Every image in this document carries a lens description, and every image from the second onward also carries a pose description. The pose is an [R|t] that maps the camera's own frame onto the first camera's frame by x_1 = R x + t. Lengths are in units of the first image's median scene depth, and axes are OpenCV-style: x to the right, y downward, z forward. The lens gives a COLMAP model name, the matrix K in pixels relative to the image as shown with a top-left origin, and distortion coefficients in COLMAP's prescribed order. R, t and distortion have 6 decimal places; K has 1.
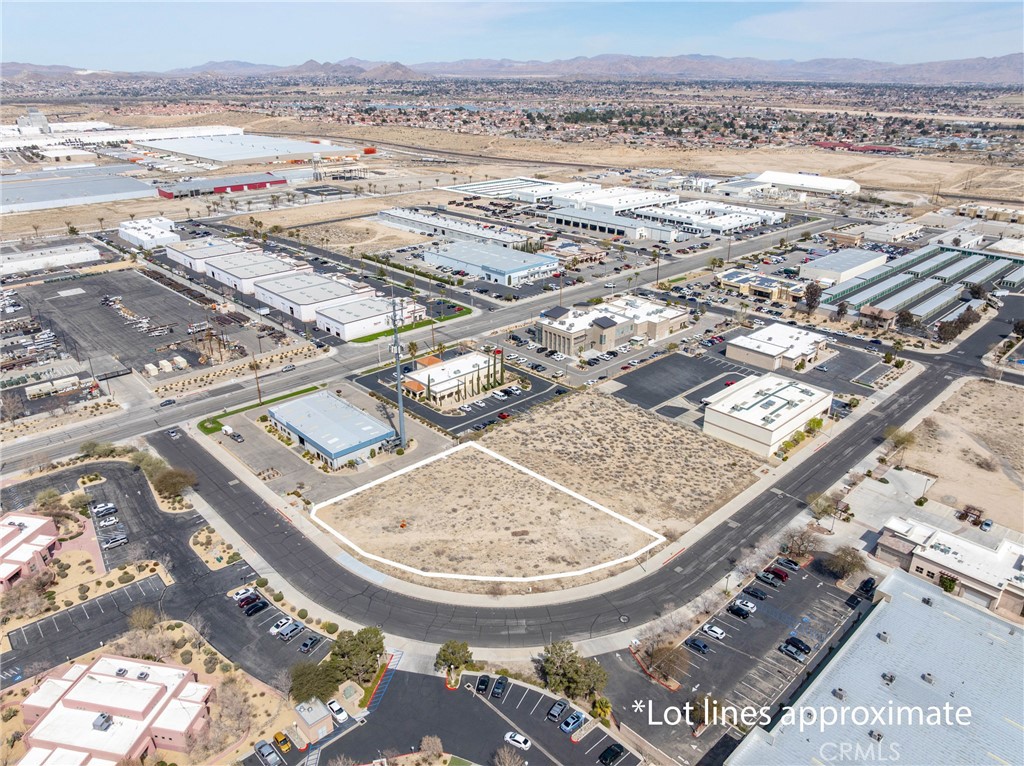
lens RADIAL K [[721.4, 0, 514.2], [0, 721.4, 348.9], [0, 0, 1]] dist [-0.034555, -0.003911]
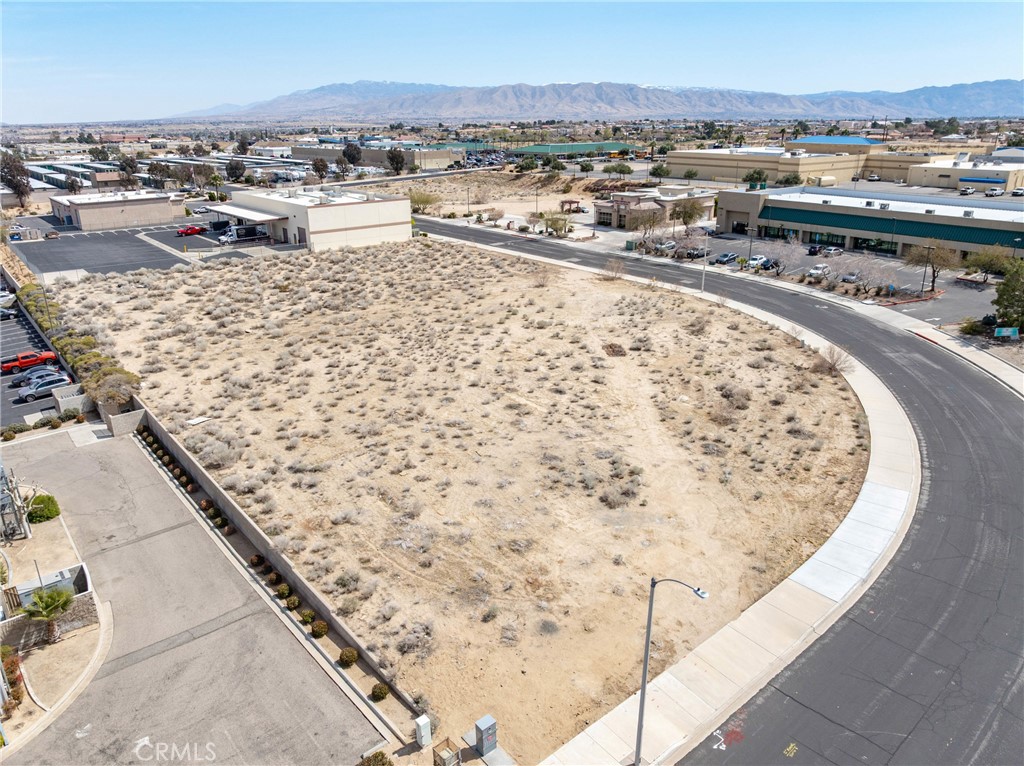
lens RADIAL K [[721.4, 0, 513.1], [0, 721.4, 374.3], [0, 0, 1]] dist [-0.034555, -0.003911]
pose [[0.061167, -0.337581, 0.939307, -0.367841], [0.360741, 0.884933, 0.294549, 0.096839], [-0.930658, 0.320829, 0.175908, 0.846210]]
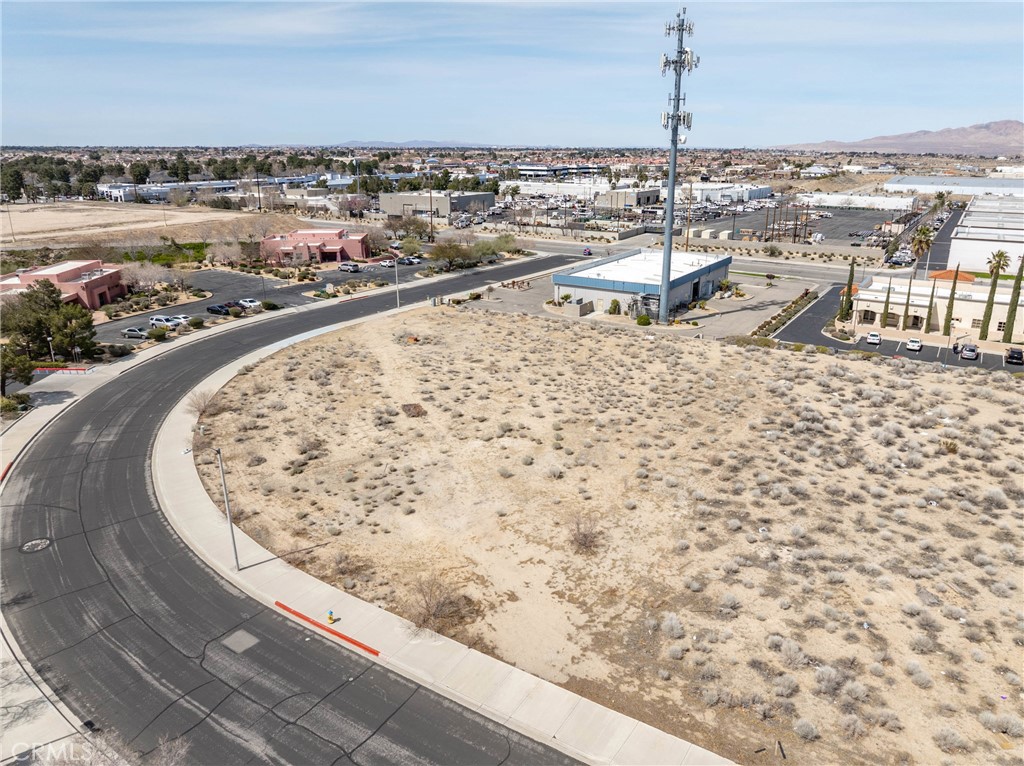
lens RADIAL K [[721.4, 0, 518.2], [0, 721.4, 362.1], [0, 0, 1]] dist [-0.034555, -0.003911]
pose [[0.239012, 0.278781, -0.930137, 0.367622], [-0.344633, 0.919892, 0.187152, 0.106482], [0.907800, 0.275824, 0.315942, 0.782124]]
